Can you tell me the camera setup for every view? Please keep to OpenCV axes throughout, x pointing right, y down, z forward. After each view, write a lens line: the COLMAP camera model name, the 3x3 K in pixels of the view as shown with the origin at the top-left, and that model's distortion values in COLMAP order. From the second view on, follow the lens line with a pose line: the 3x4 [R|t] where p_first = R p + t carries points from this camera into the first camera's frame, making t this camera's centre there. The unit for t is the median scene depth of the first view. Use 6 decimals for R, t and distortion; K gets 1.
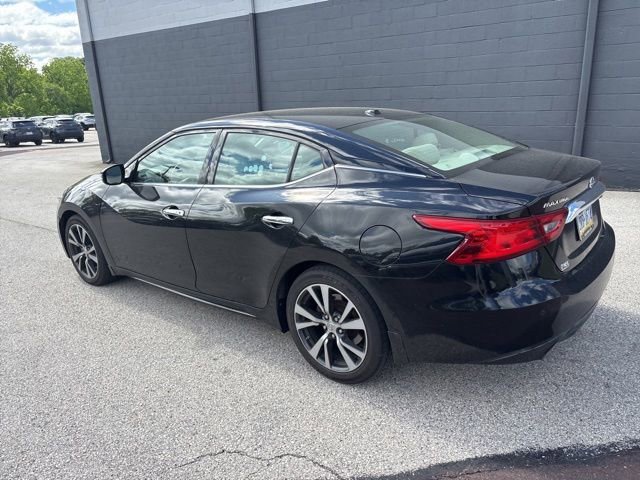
lens RADIAL K [[486.5, 0, 322.3], [0, 486.5, 246.1], [0, 0, 1]] dist [0.056775, -0.061897]
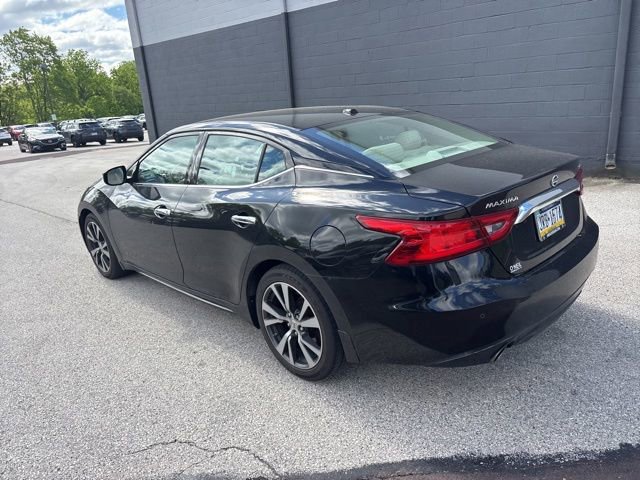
lens RADIAL K [[486.5, 0, 325.4], [0, 486.5, 238.9], [0, 0, 1]] dist [0.056775, -0.061897]
pose [[0.992990, 0.003759, -0.118137, 0.195523], [-0.003842, 0.999993, -0.000481, -0.012020], [0.118135, 0.000932, 0.992997, -0.005056]]
